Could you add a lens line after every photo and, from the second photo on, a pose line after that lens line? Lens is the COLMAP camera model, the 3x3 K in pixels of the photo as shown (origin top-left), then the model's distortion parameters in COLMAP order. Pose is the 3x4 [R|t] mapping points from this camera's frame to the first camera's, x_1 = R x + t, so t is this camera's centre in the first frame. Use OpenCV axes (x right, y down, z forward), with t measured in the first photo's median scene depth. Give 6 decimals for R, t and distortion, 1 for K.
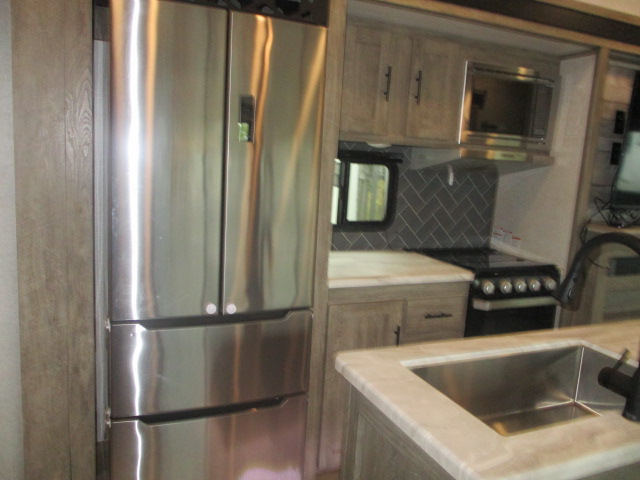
lens RADIAL K [[508.9, 0, 320.0], [0, 508.9, 240.0], [0, 0, 1]] dist [-0.009173, -0.002055]
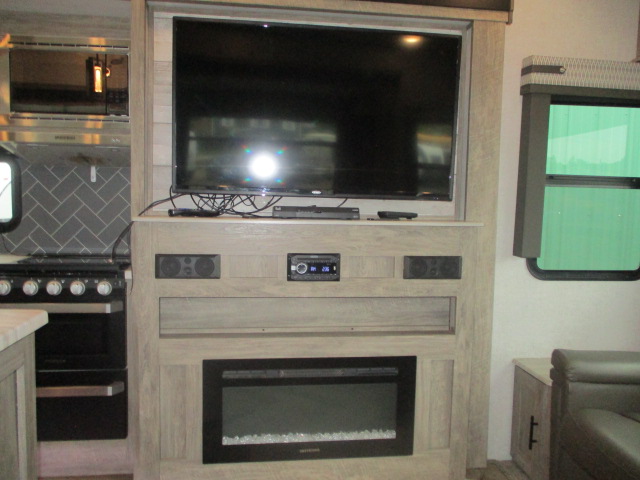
lens RADIAL K [[533.1, 0, 320.0], [0, 533.1, 240.0], [0, 0, 1]] dist [-0.018021, -0.006413]
pose [[0.952577, -0.016102, -0.303871, 1.055153], [-0.012525, 0.995678, -0.092023, 0.083484], [0.304039, 0.091465, 0.948259, 0.300707]]
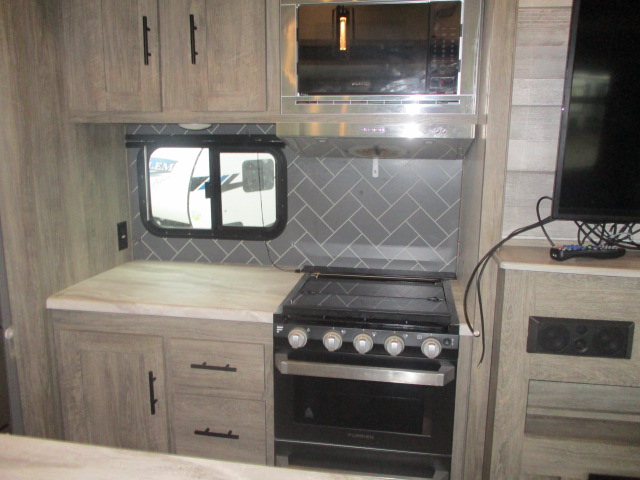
lens RADIAL K [[533.8, 0, 320.0], [0, 533.8, 240.0], [0, 0, 1]] dist [0.000153, -0.001511]
pose [[0.827987, 0.052472, -0.558286, 0.689344], [-0.048780, 0.998578, 0.021509, -0.043124], [0.558621, 0.009424, 0.829369, 0.439572]]
